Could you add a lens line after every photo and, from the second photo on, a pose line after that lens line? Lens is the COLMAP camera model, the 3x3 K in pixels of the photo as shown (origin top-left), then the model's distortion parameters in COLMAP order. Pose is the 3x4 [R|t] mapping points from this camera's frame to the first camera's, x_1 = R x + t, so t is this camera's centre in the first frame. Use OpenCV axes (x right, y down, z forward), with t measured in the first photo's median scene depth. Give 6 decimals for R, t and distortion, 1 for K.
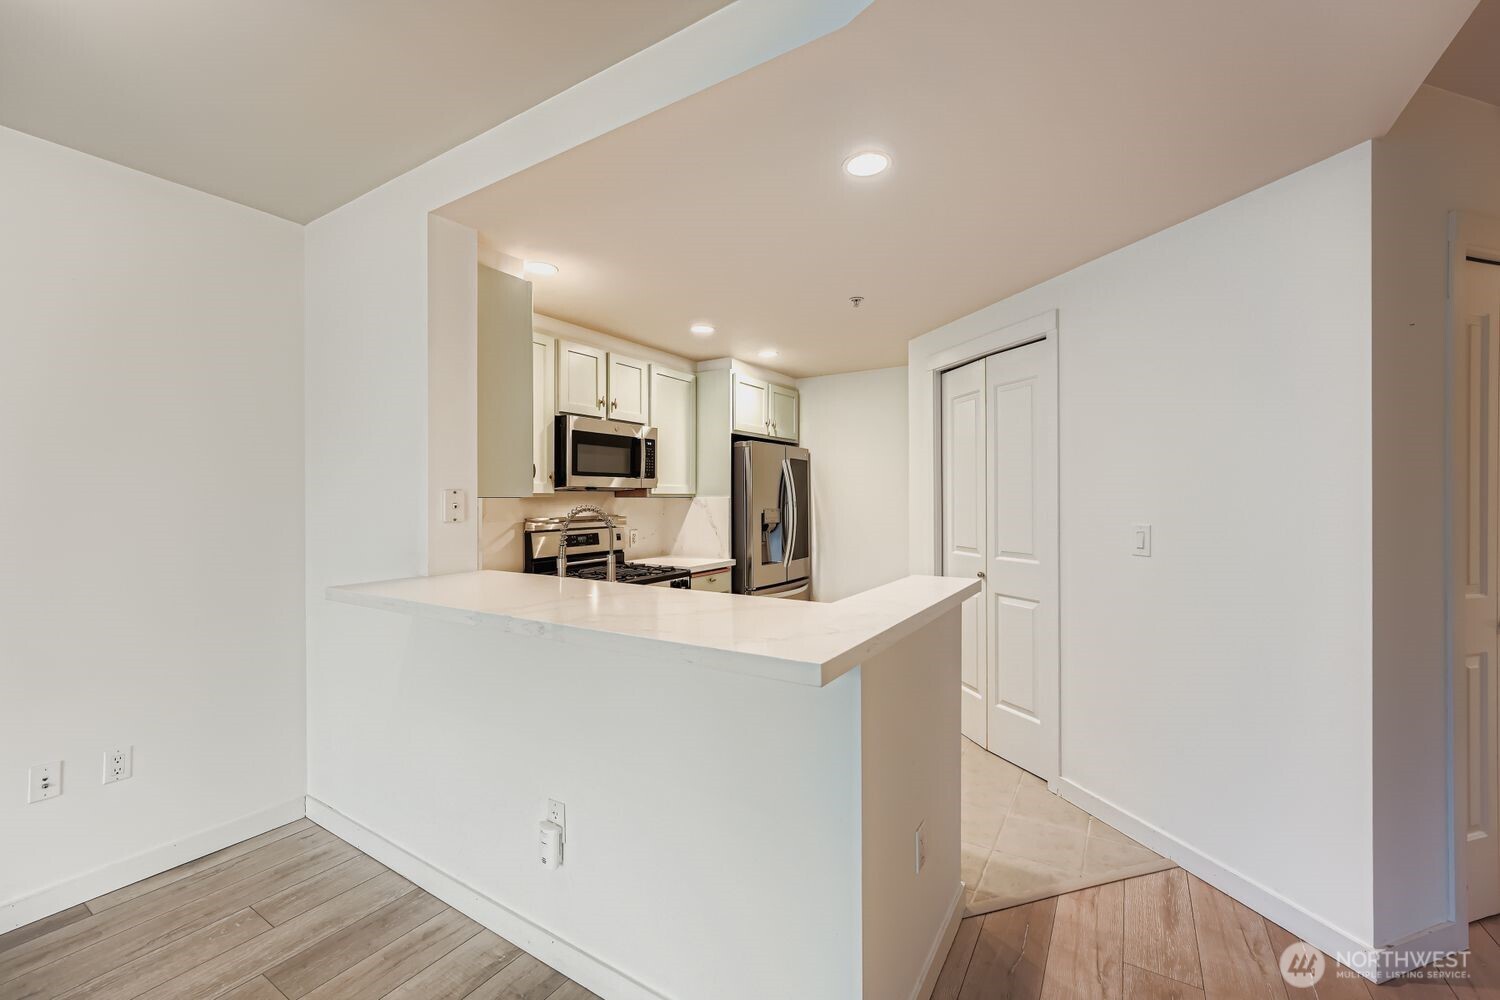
lens RADIAL K [[605.4, 0, 745.9], [0, 605.4, 499.8], [0, 0, 1]] dist [-0.003433, -0.000133]
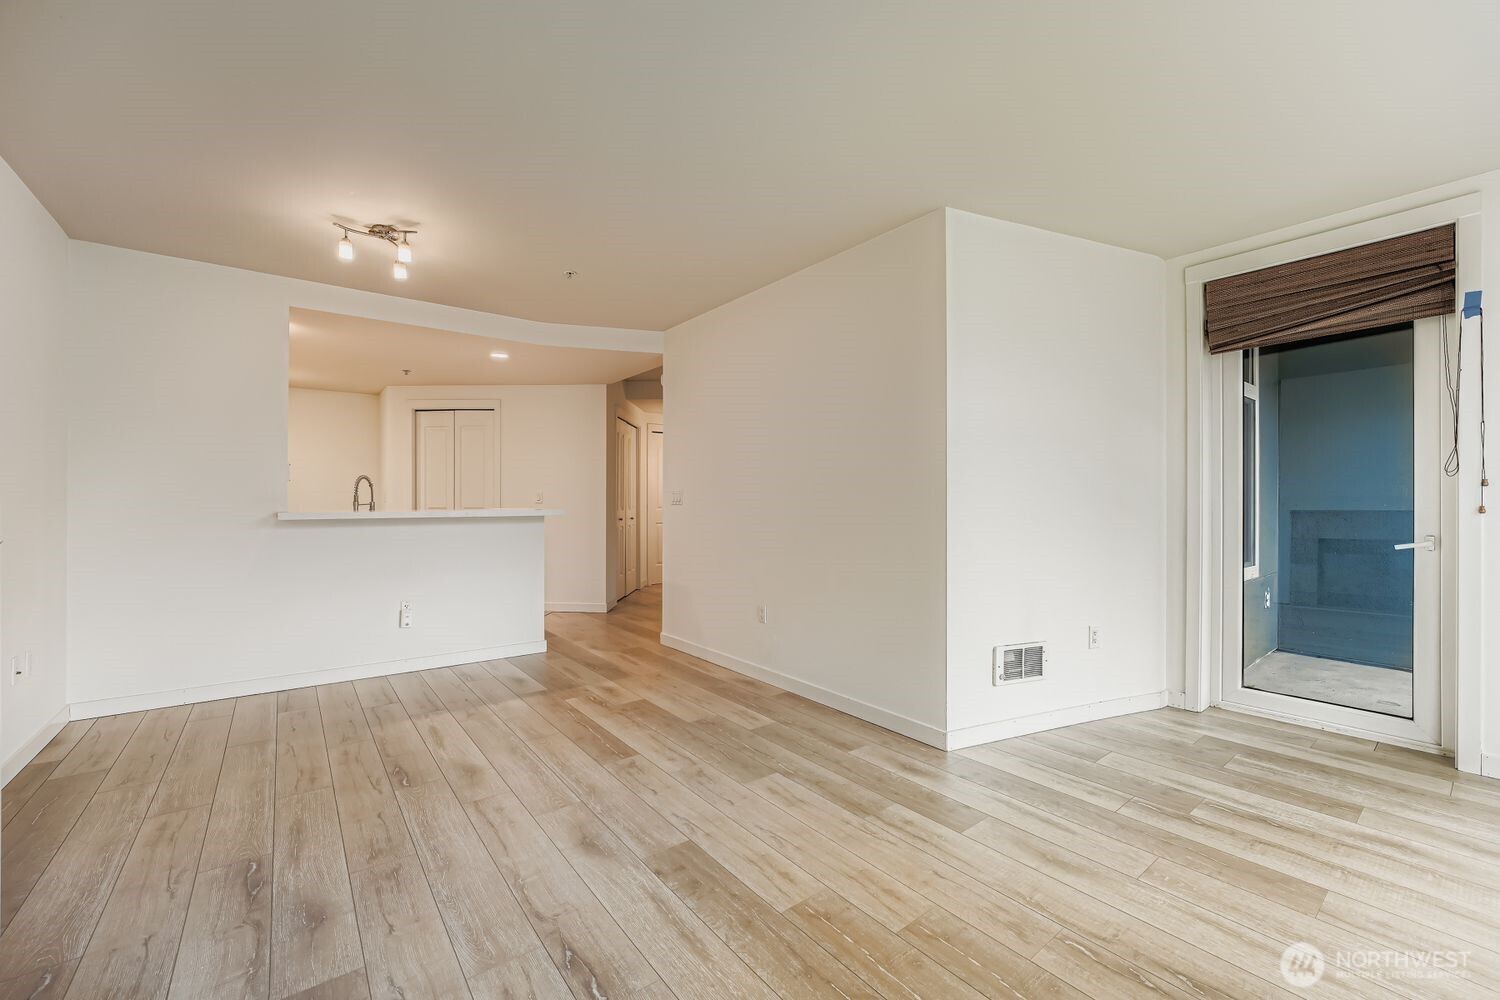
lens RADIAL K [[605.4, 0, 745.9], [0, 605.4, 499.8], [0, 0, 1]] dist [-0.003433, -0.000133]
pose [[0.342014, 0.005065, 0.939681, -0.903249], [-0.001986, 0.999987, -0.004667, 0.049523], [-0.939693, -0.000270, 0.342019, -0.454630]]
